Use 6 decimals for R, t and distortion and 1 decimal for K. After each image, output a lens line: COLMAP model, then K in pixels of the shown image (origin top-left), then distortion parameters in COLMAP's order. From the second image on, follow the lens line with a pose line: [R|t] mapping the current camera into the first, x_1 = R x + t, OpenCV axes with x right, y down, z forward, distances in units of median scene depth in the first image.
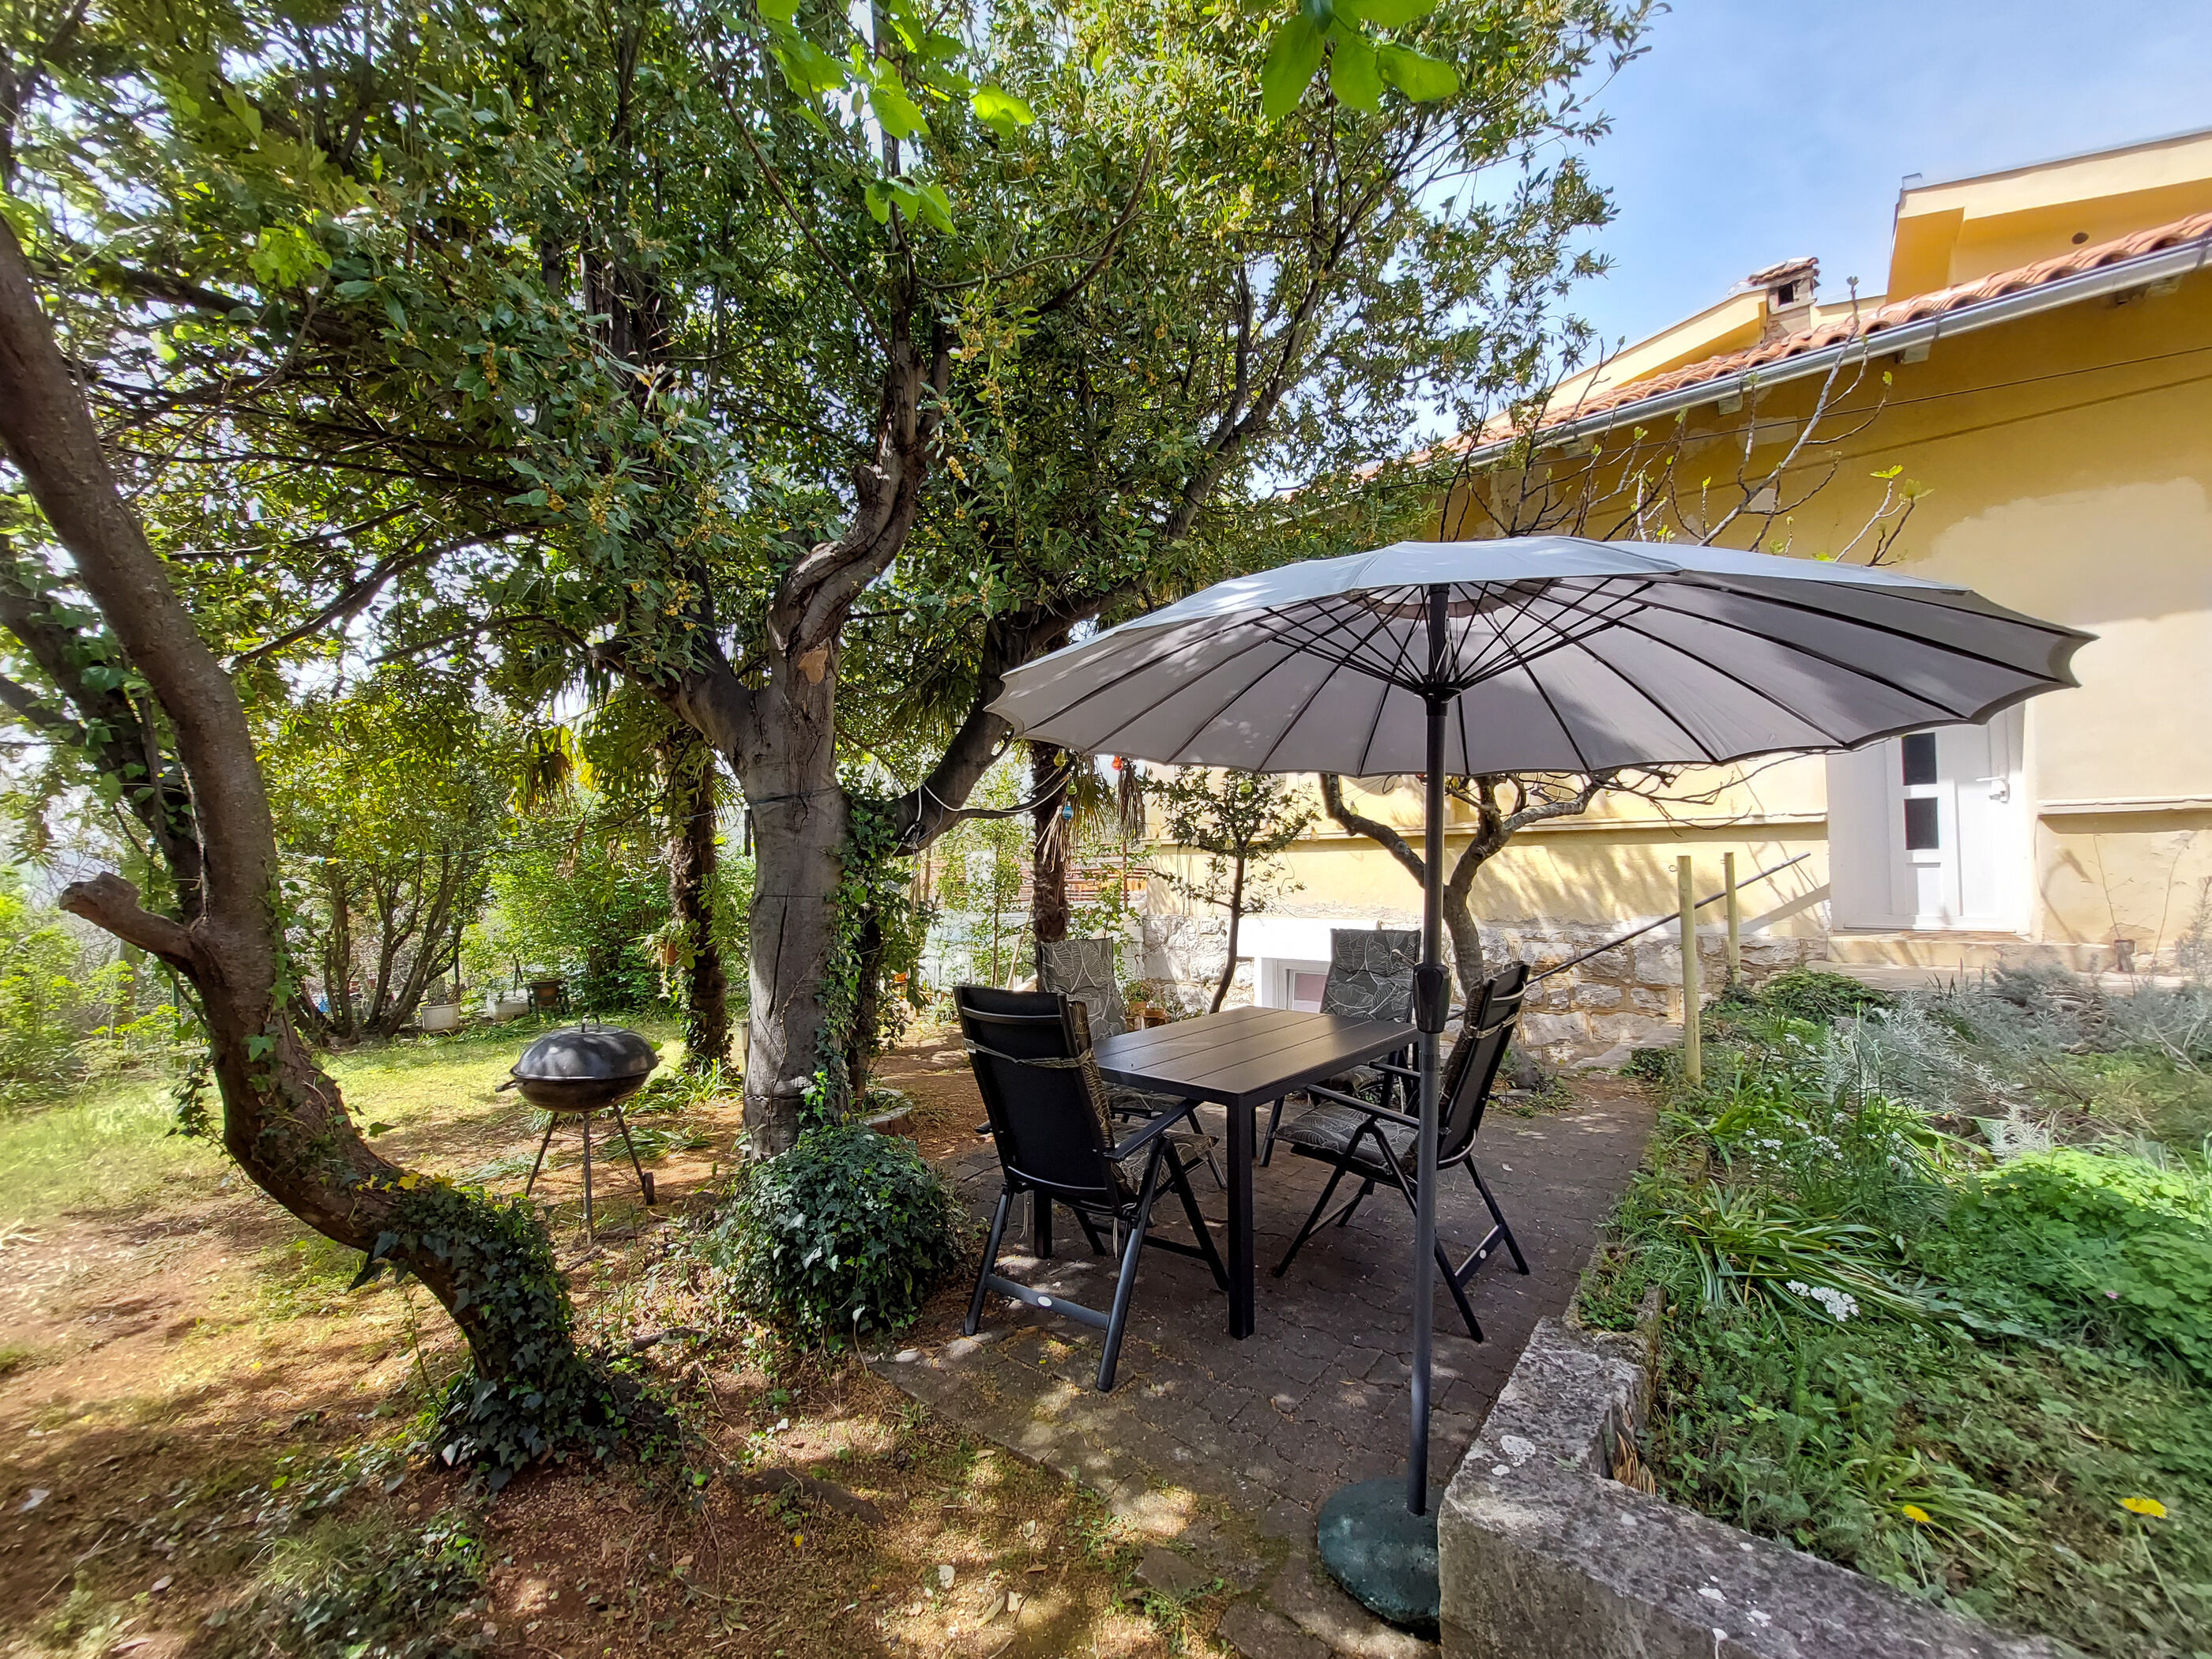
lens RADIAL K [[882.5, 0, 1106.0], [0, 882.5, 829.5], [0, 0, 1]] dist [-0.016033, 0.000390]
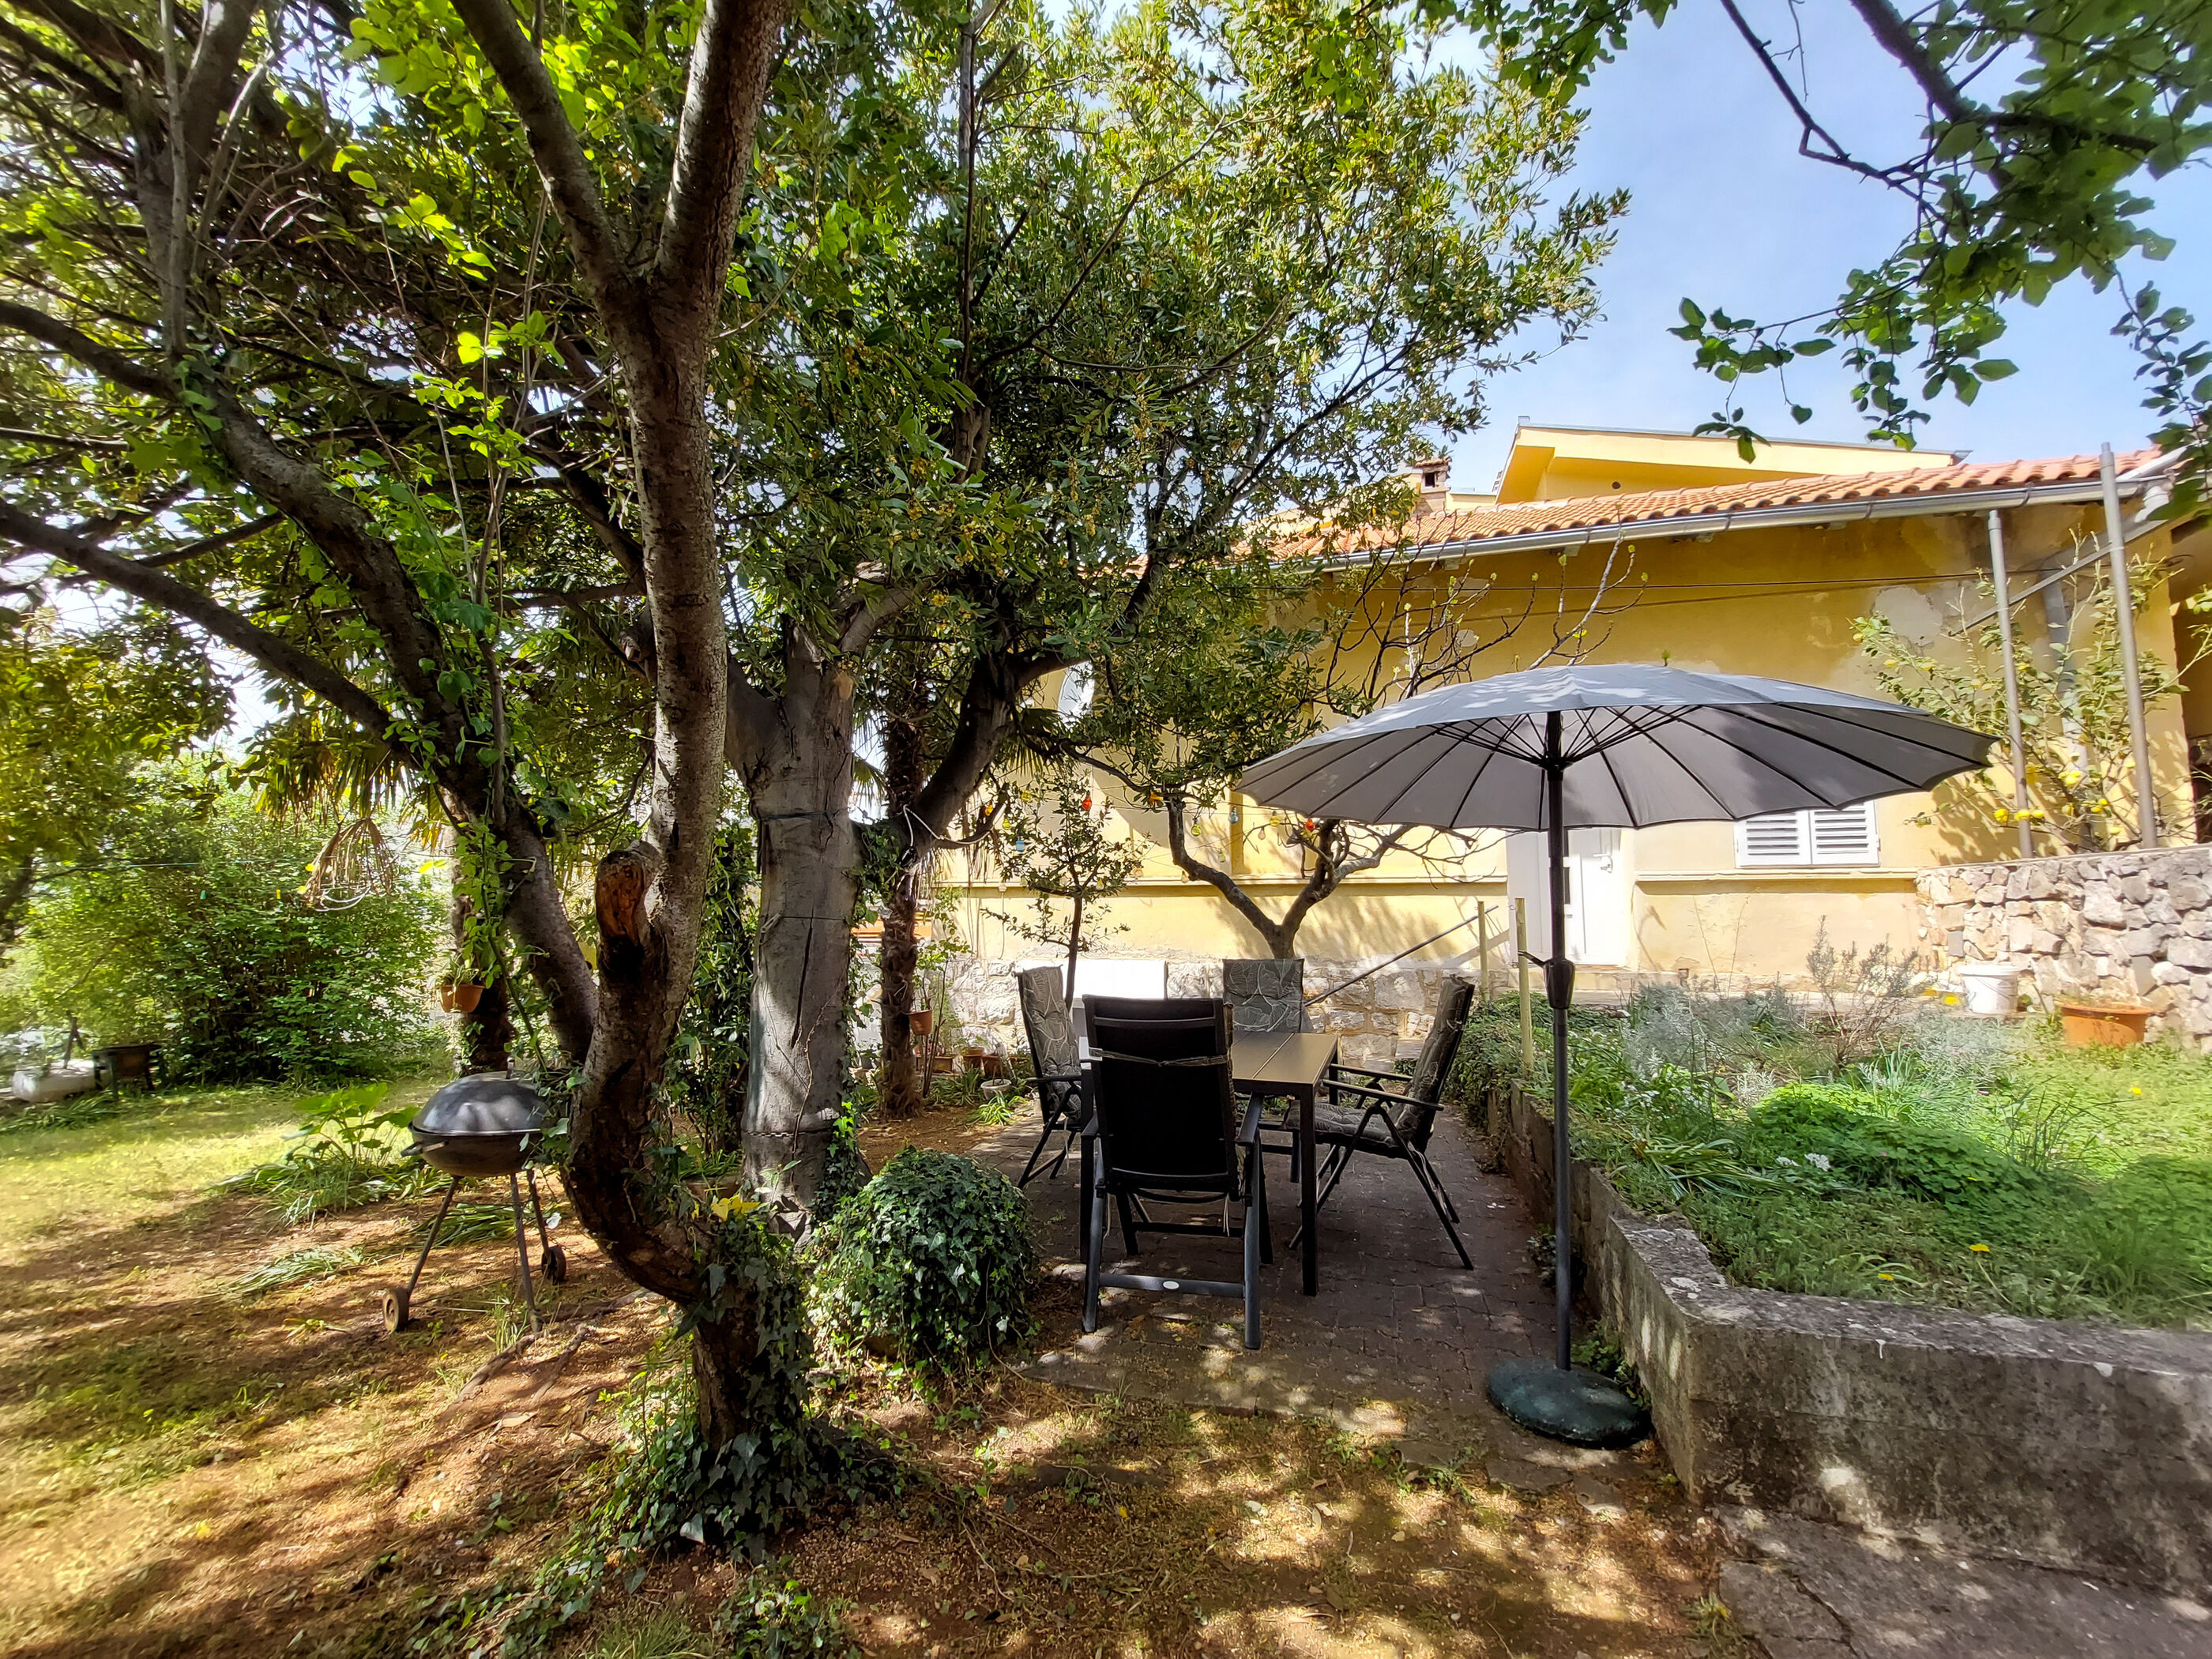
lens RADIAL K [[877.8, 0, 1101.1], [0, 877.8, 838.6], [0, 0, 1]] dist [-0.017030, -0.000356]
pose [[0.923382, 0.050331, 0.380568, -0.341815], [-0.030876, 0.997893, -0.057057, 0.026609], [-0.382638, 0.040935, 0.922991, 0.002612]]
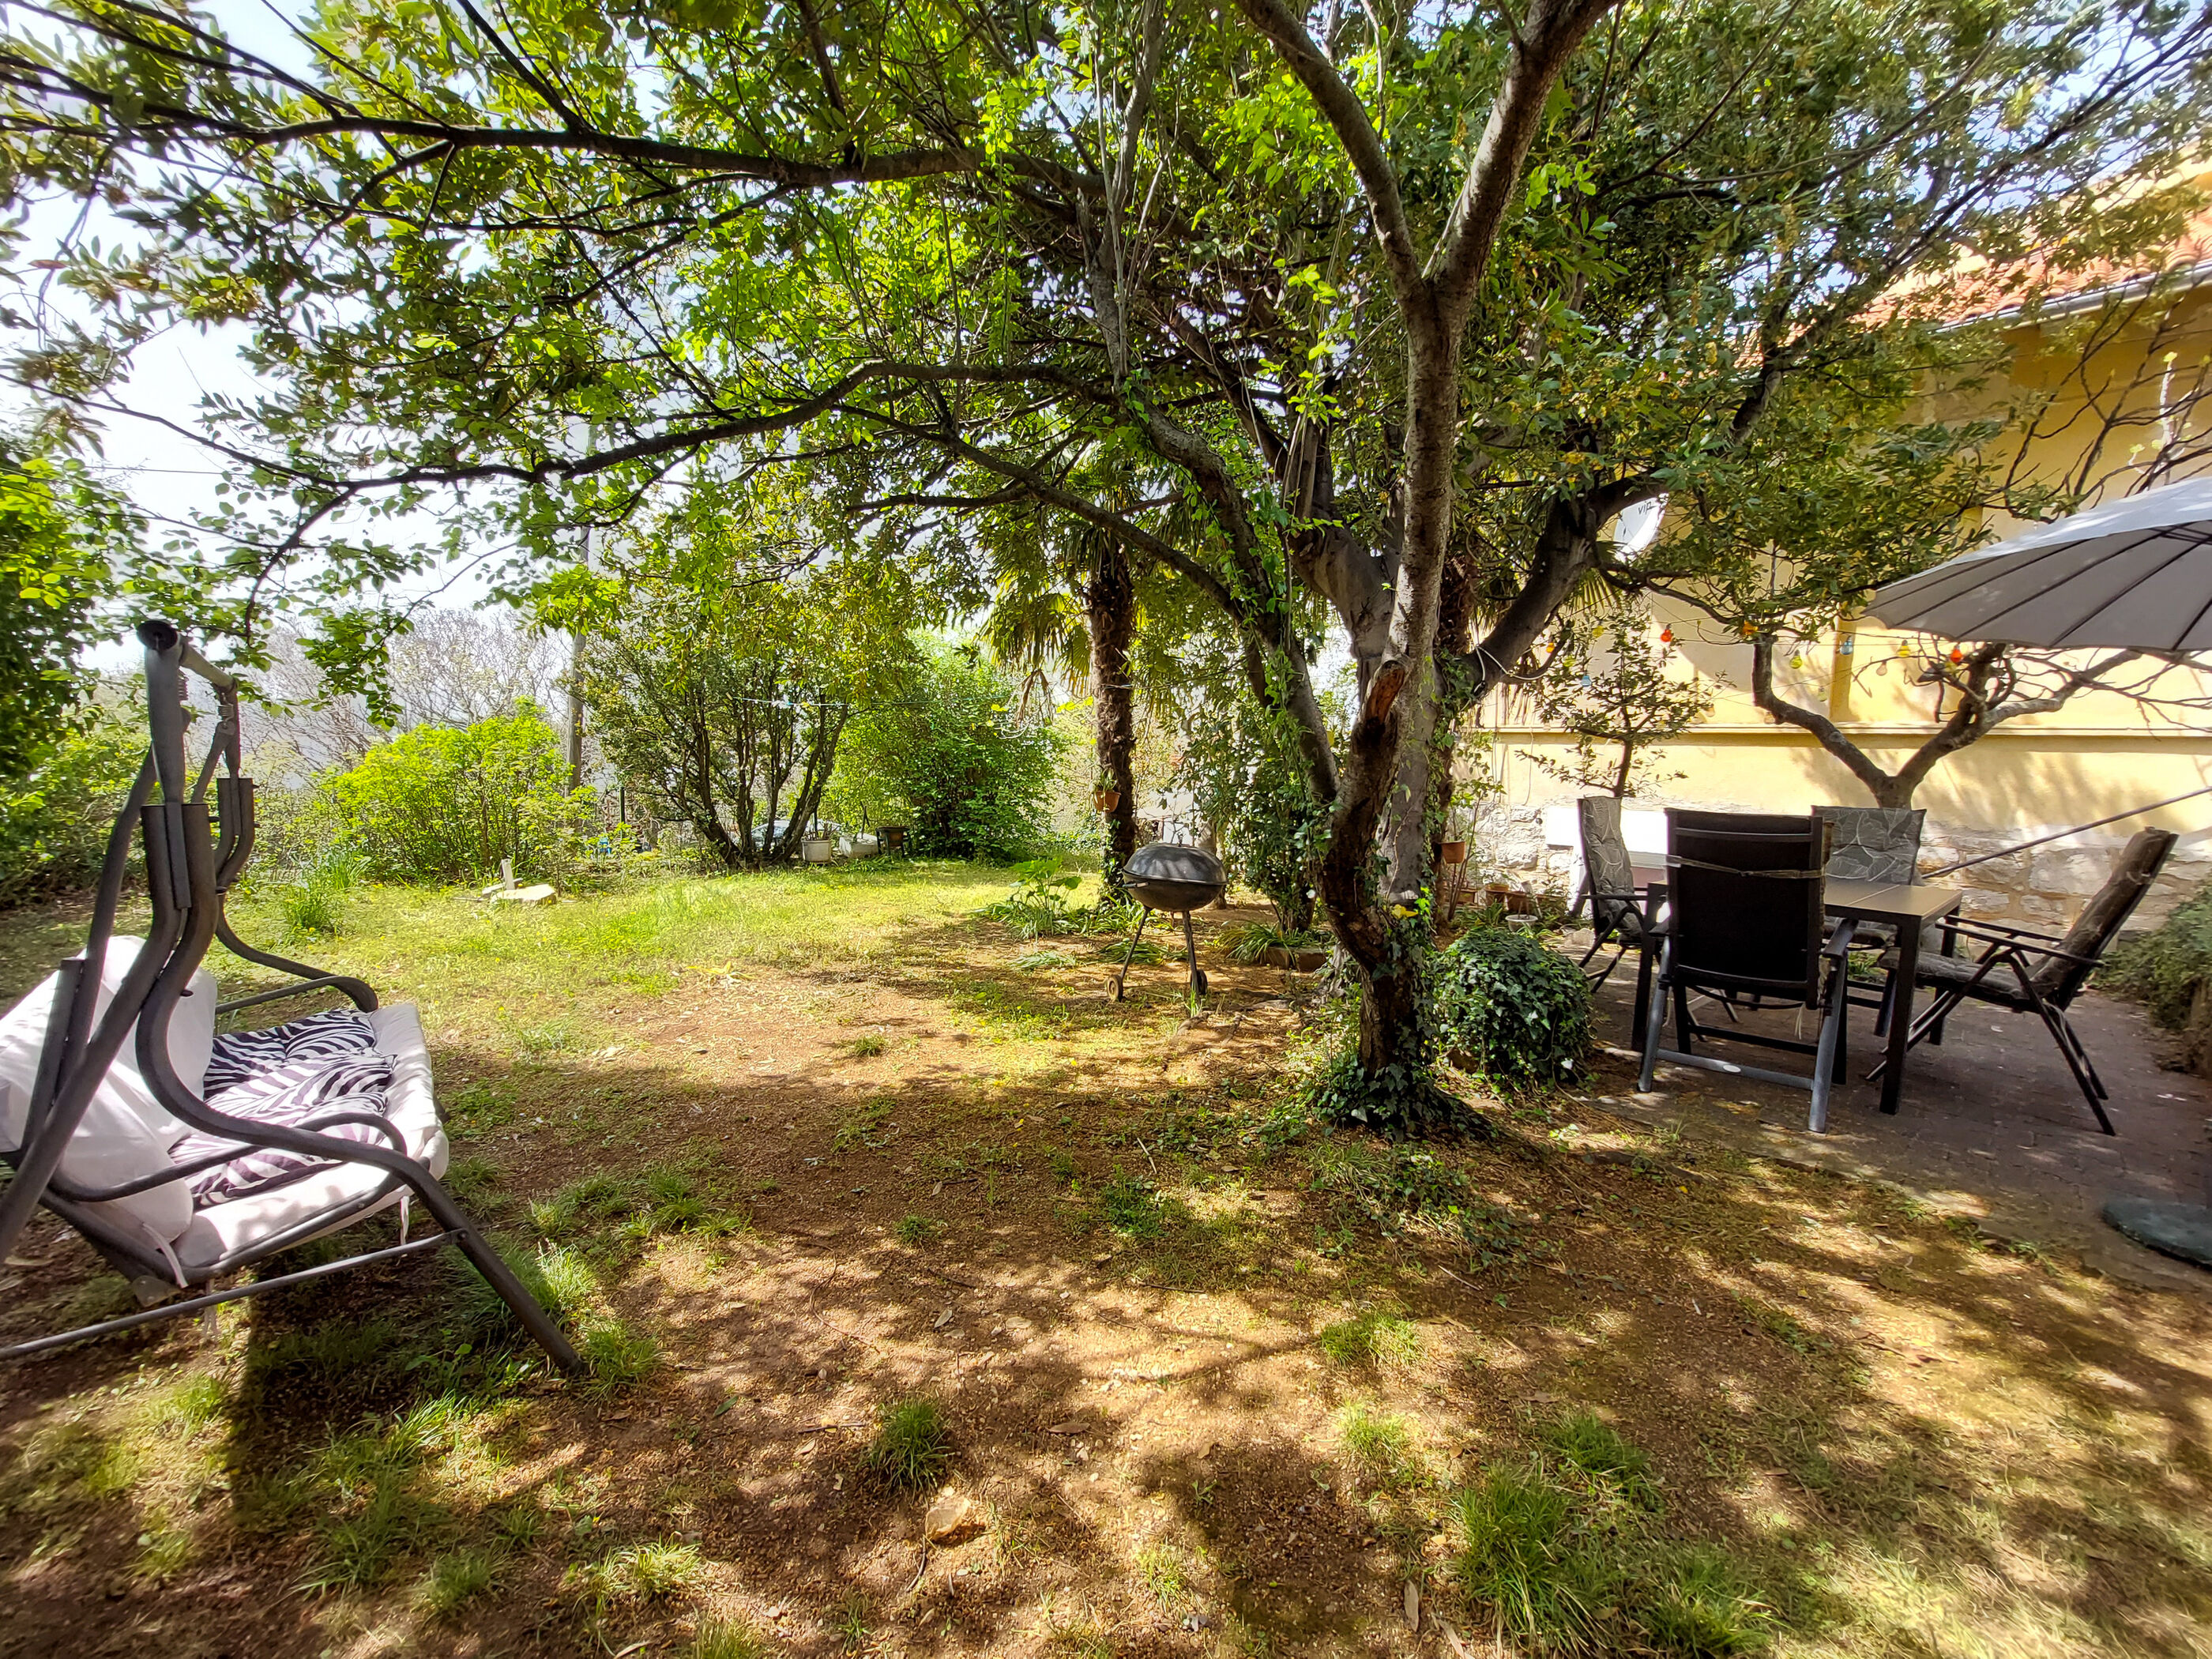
lens RADIAL K [[877.8, 0, 1101.1], [0, 877.8, 838.6], [0, 0, 1]] dist [-0.017030, -0.000356]
pose [[0.988104, 0.066958, -0.138449, -0.458390], [-0.049057, 0.990444, 0.128893, 0.060598], [0.145756, -0.120568, 0.981946, -0.164560]]
